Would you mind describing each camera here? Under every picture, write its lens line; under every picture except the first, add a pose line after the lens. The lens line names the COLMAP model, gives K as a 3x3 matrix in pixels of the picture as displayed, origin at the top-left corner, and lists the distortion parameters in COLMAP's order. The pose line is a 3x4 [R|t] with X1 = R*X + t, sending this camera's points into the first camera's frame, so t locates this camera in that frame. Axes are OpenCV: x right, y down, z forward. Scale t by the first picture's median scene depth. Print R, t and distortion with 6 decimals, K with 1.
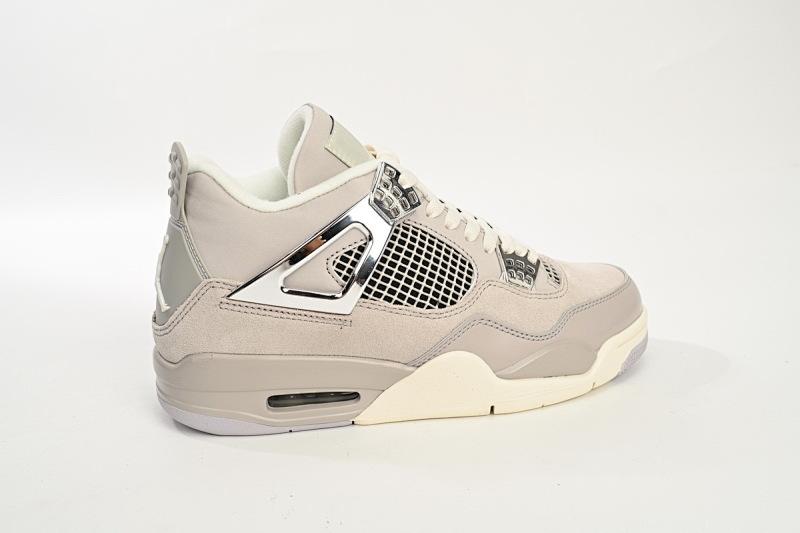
lens RADIAL K [[691.9, 0, 401.1], [0, 691.9, 266.4], [0, 0, 1]] dist [0.024295, -0.002967]
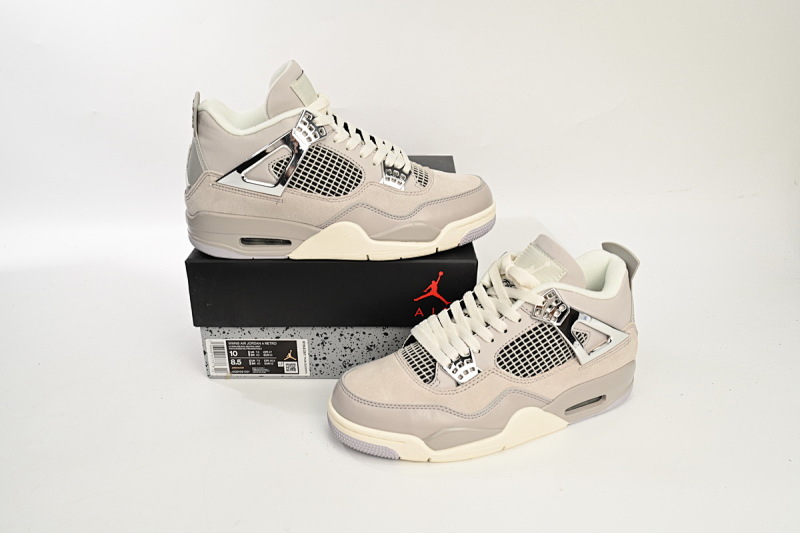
lens RADIAL K [[699.9, 0, 399.4], [0, 699.9, 270.6], [0, 0, 1]] dist [0.051550, -0.005529]
pose [[0.988539, 0.079871, -0.128106, 0.455390], [-0.058705, 0.985170, 0.161227, -0.049160], [0.139084, -0.151859, 0.978568, -0.738591]]
